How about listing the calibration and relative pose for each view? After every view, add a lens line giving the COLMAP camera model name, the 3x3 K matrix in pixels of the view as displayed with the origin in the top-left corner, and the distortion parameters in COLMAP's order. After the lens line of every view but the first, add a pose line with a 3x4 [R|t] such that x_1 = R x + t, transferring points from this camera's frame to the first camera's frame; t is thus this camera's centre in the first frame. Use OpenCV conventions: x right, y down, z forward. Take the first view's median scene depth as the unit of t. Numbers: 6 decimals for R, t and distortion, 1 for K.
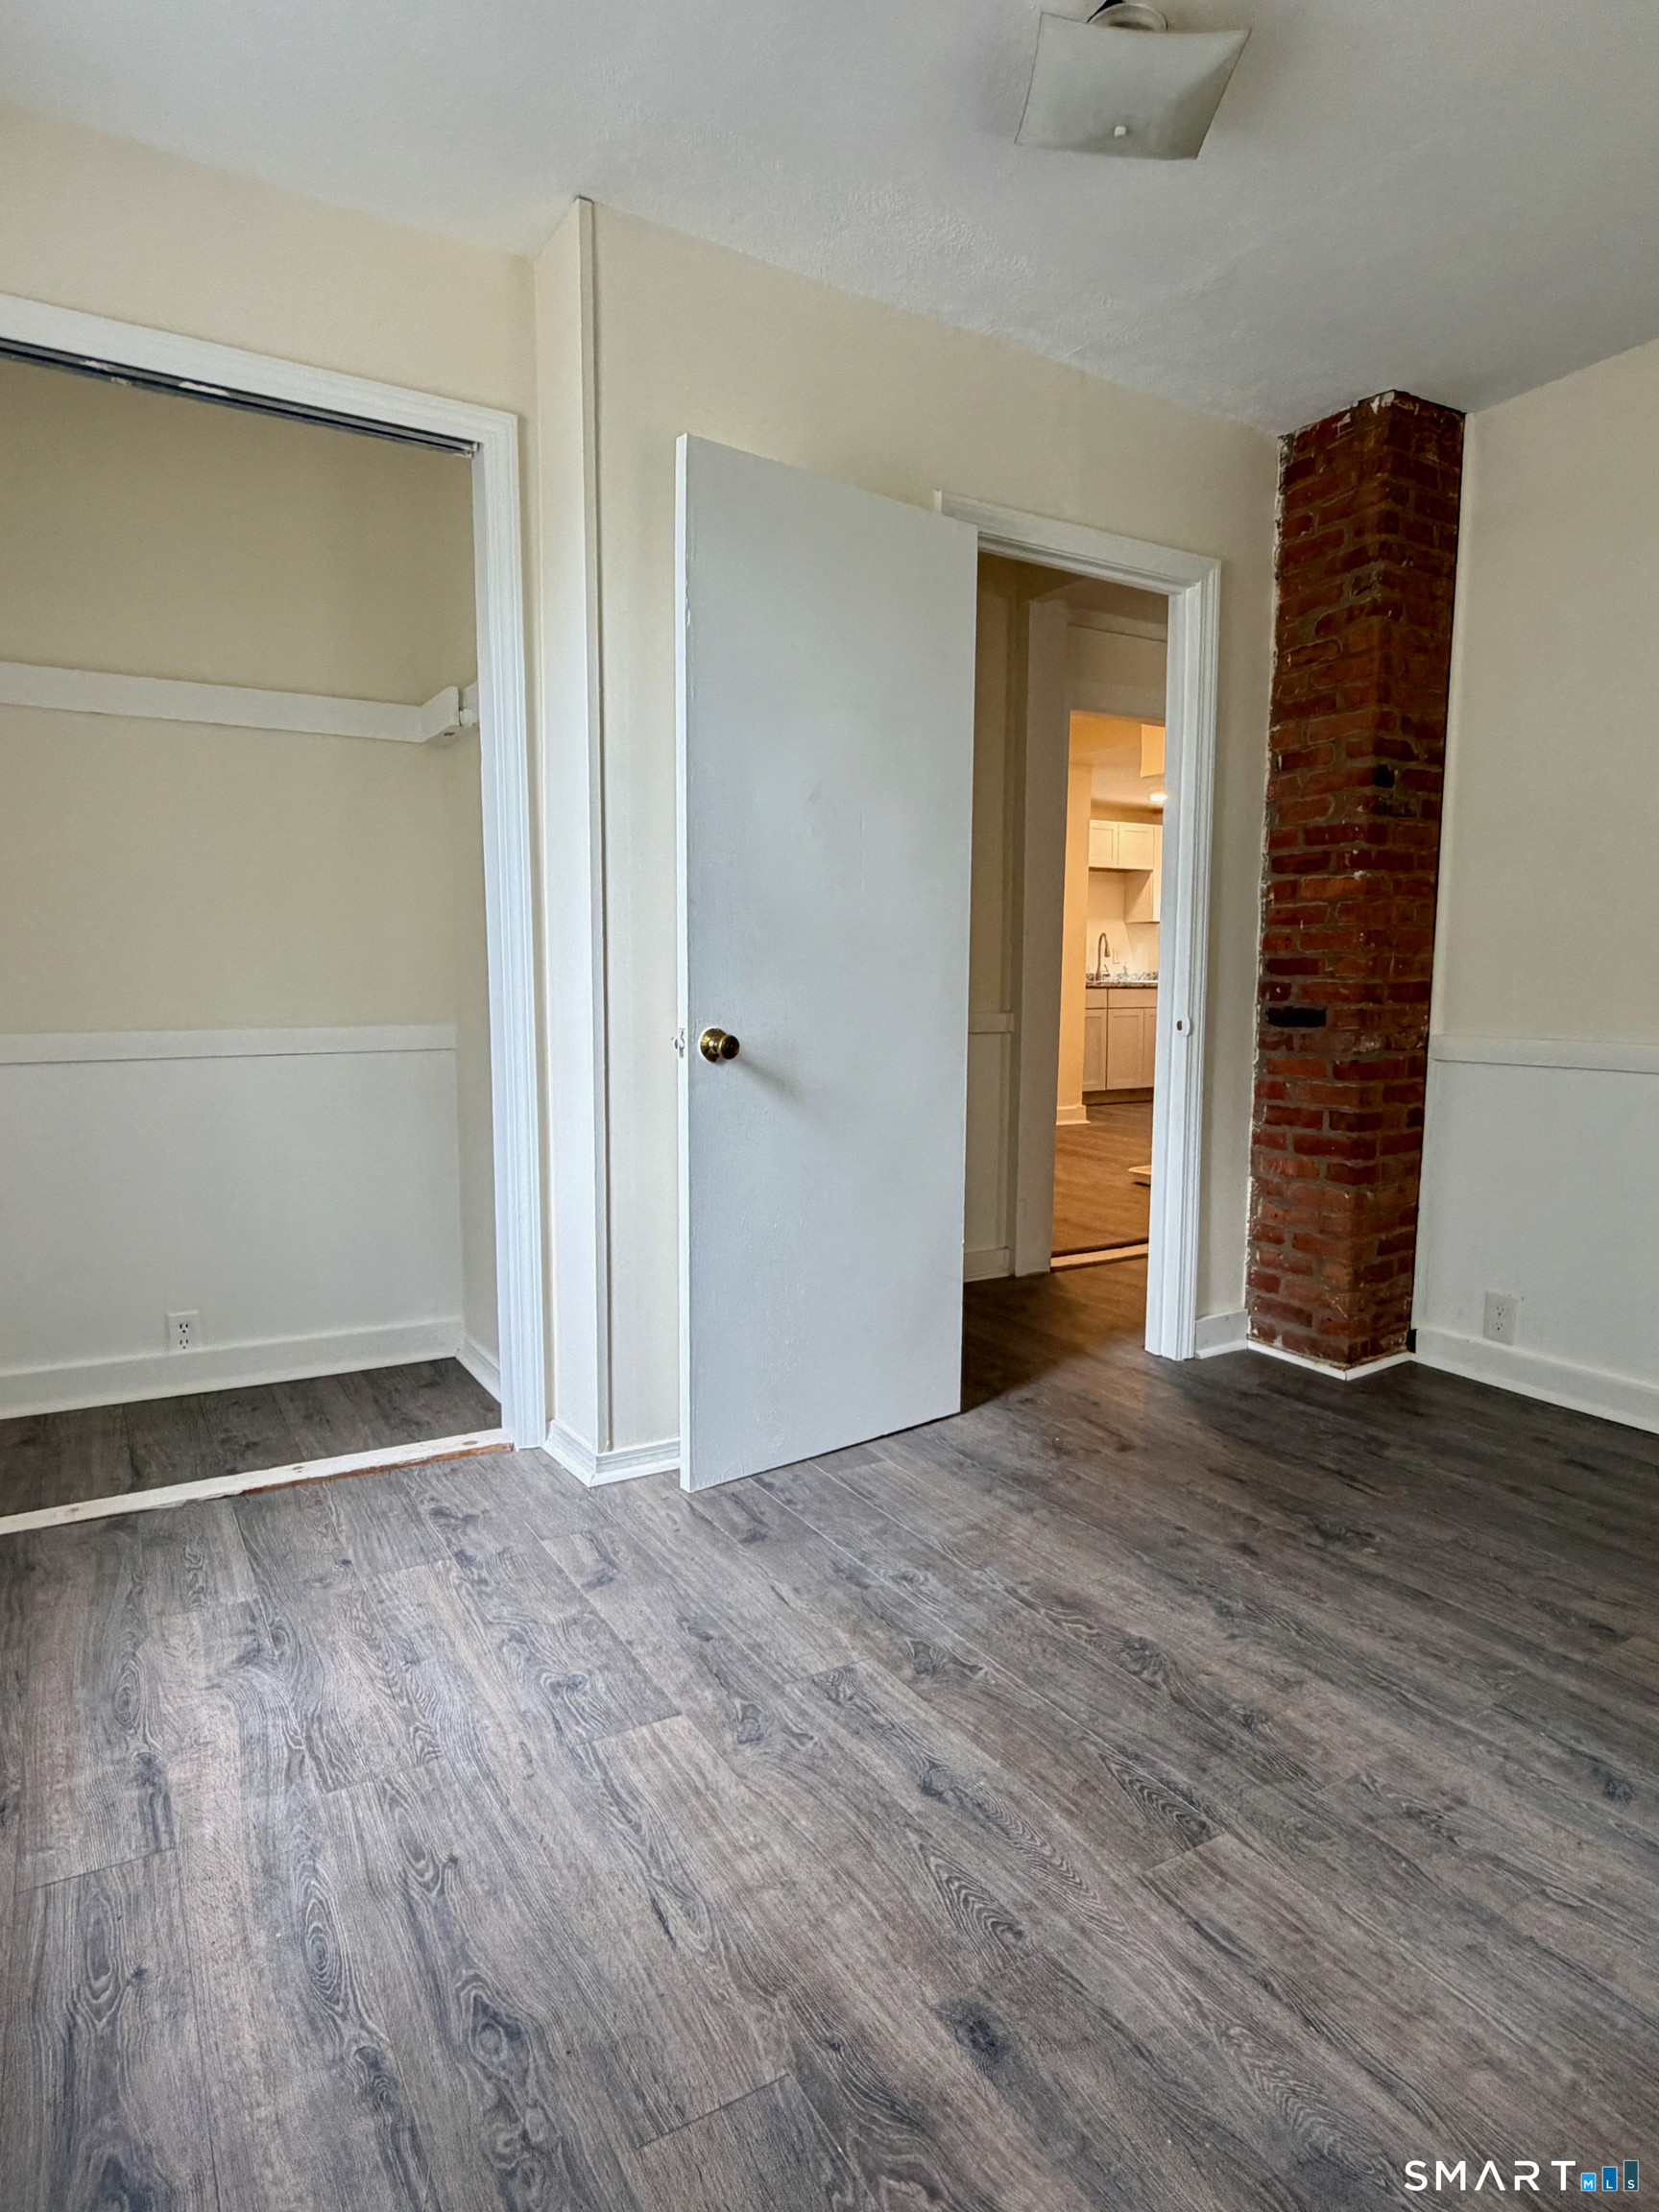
lens RADIAL K [[1189.8, 0, 828.0], [0, 1189.8, 1107.7], [0, 0, 1]] dist [0.004119, 0.003231]
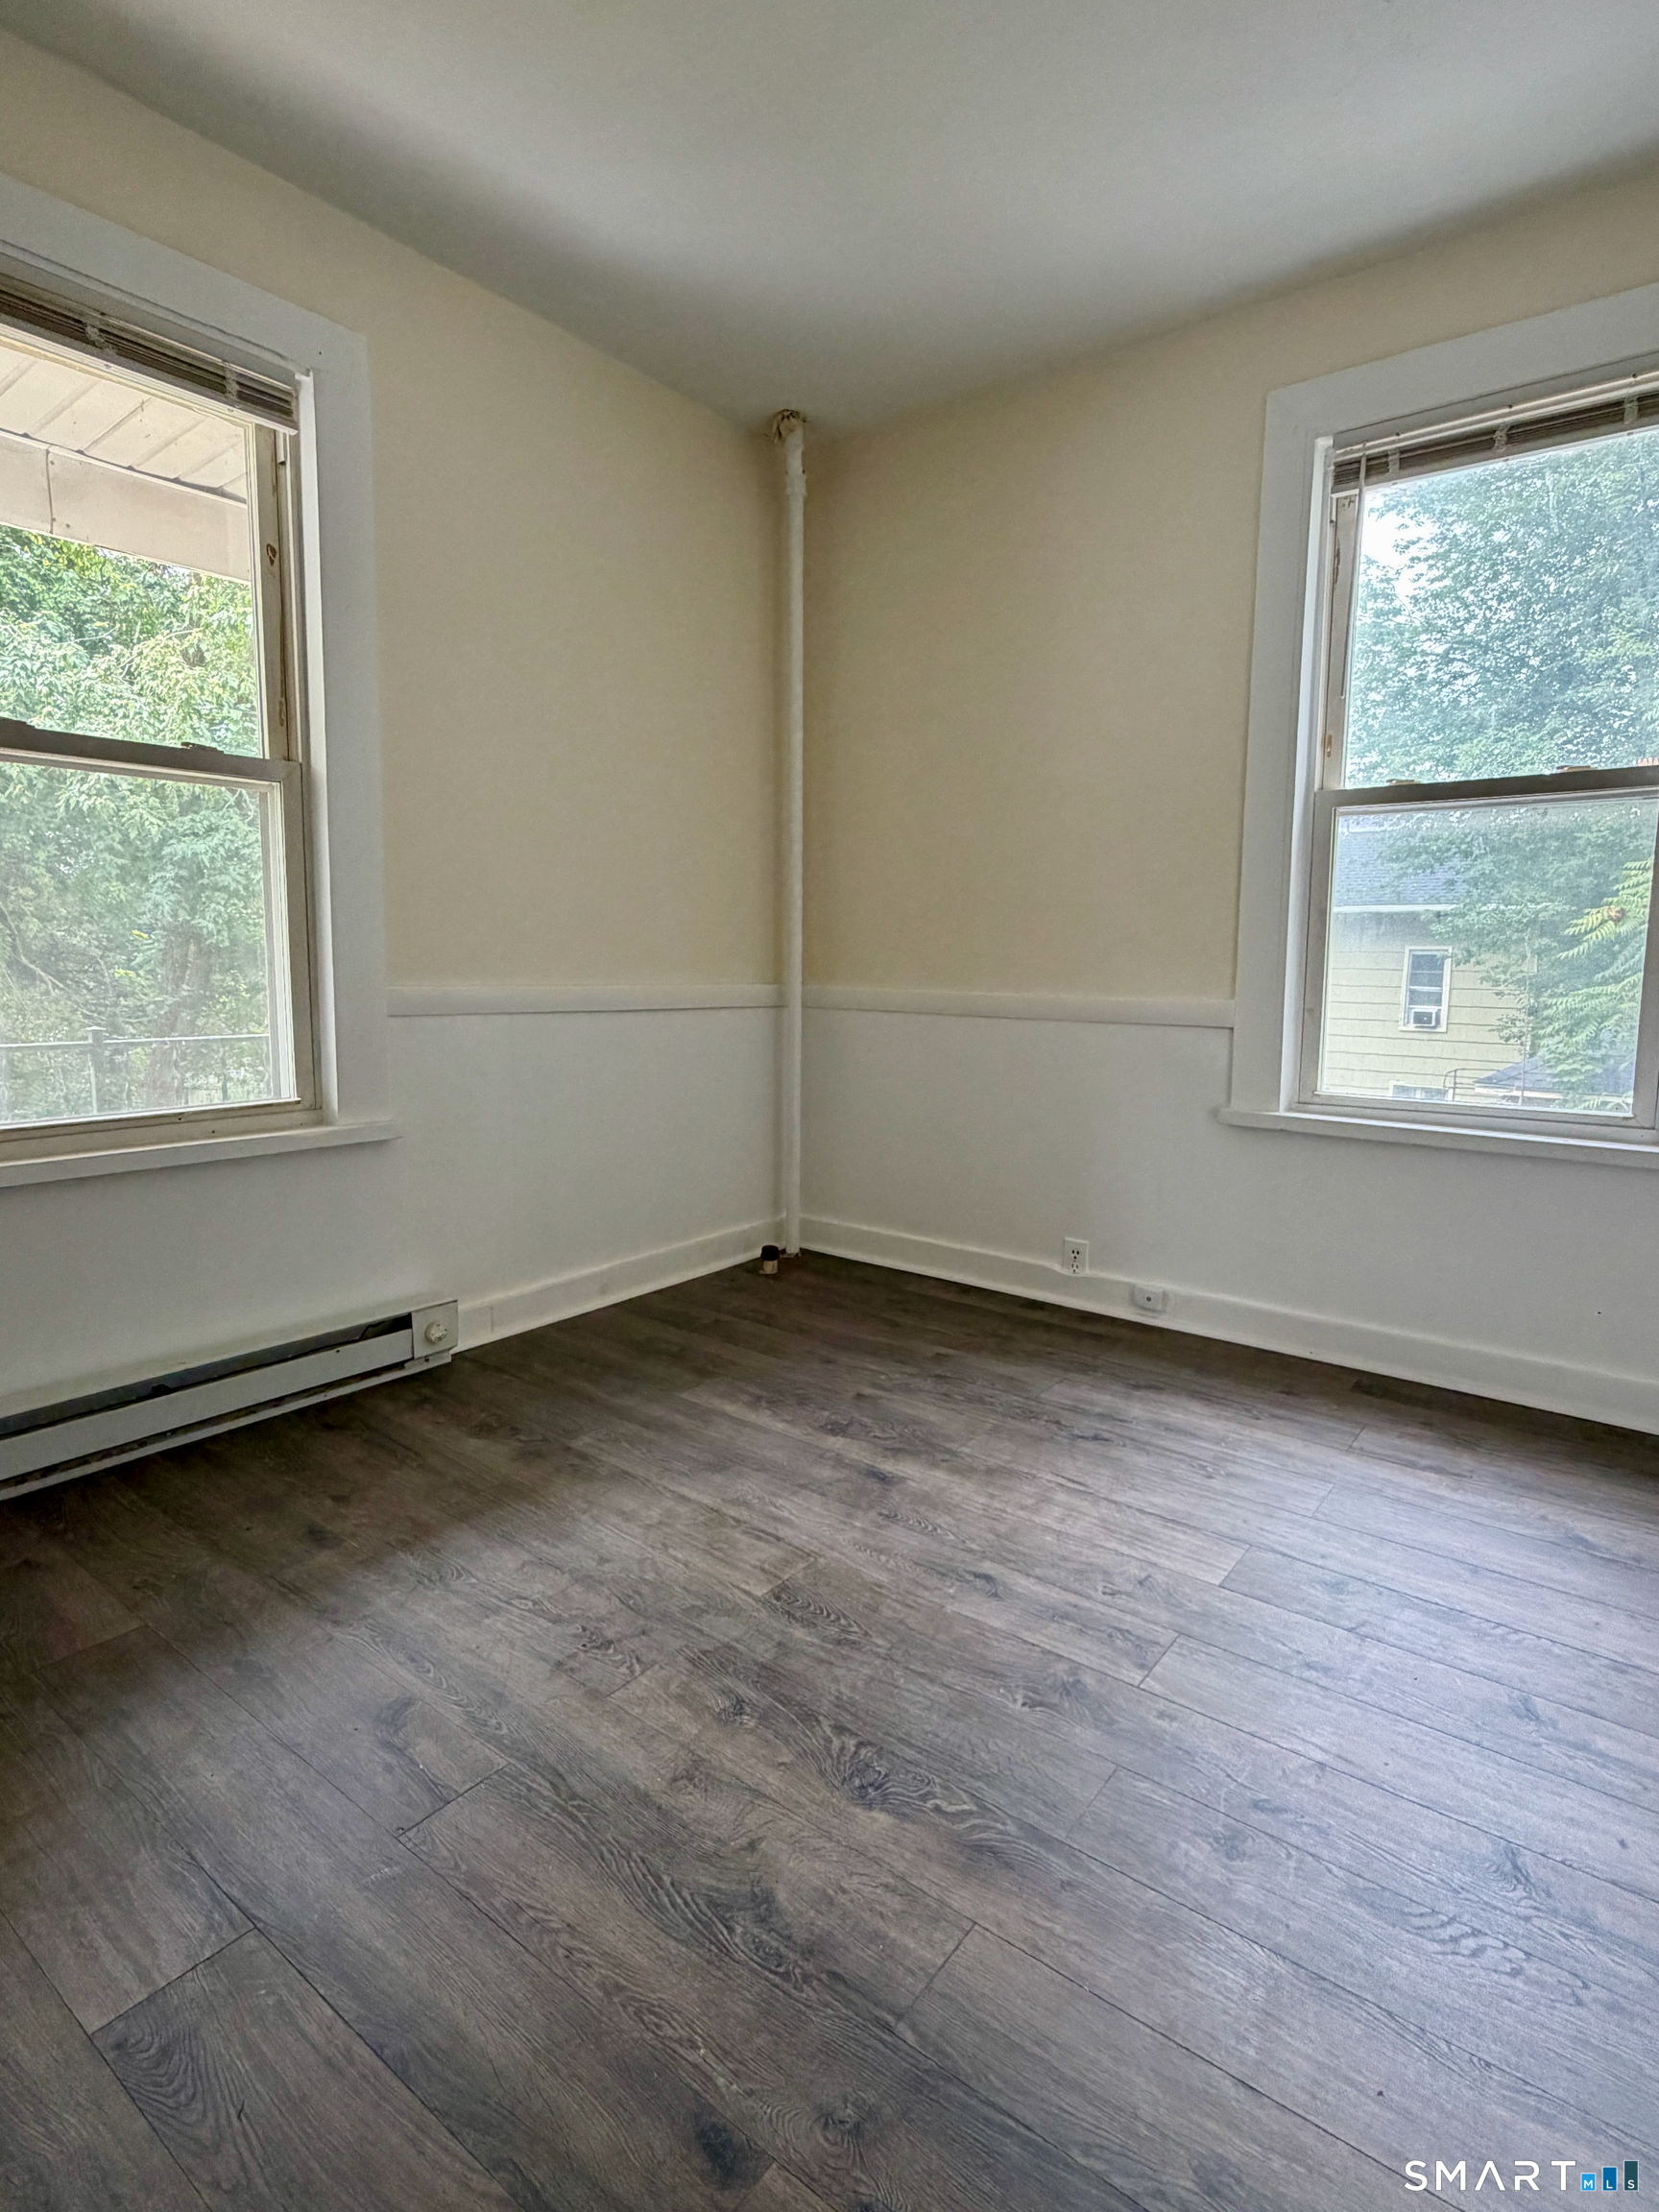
lens RADIAL K [[1189.8, 0, 830.3], [0, 1189.8, 1105.7], [0, 0, 1]] dist [0.004119, 0.003231]
pose [[-0.926810, 0.031723, -0.374187, 0.707157], [-0.059504, 0.971431, 0.229741, -0.190878], [0.370785, 0.235192, -0.898445, 2.001007]]
